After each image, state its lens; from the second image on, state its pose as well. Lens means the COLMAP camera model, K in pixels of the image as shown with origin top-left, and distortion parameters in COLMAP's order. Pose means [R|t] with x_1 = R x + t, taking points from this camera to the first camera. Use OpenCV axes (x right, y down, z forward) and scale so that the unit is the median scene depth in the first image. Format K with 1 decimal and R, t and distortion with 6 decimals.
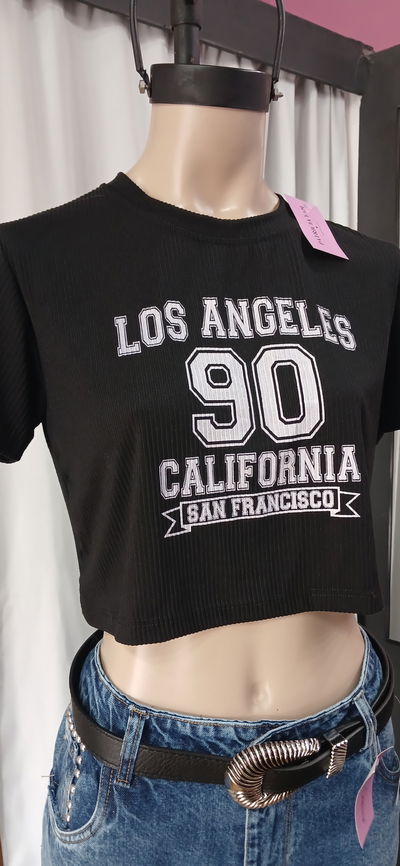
lens RADIAL K [[677.4, 0, 198.3], [0, 677.4, 435.2], [0, 0, 1]] dist [0.052050, -0.040136]
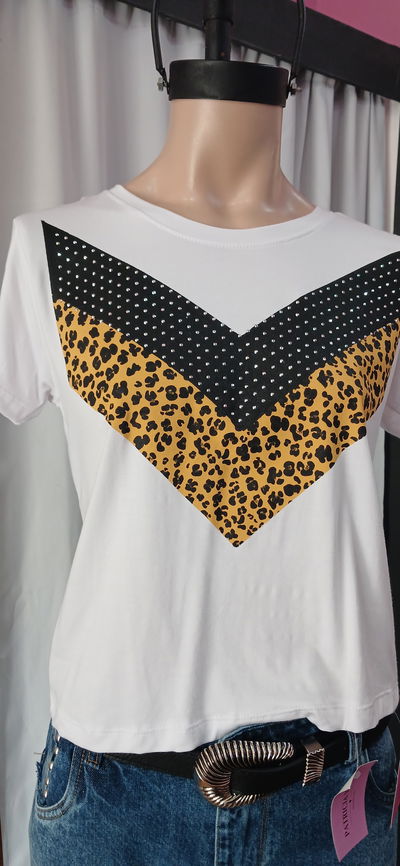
lens RADIAL K [[677.4, 0, 211.1], [0, 677.4, 432.5], [0, 0, 1]] dist [0.052050, -0.040136]
pose [[0.989238, 0.057189, -0.134678, 0.161132], [-0.061062, 0.997826, -0.024806, 0.035121], [0.132967, 0.032762, 0.990579, 0.010526]]
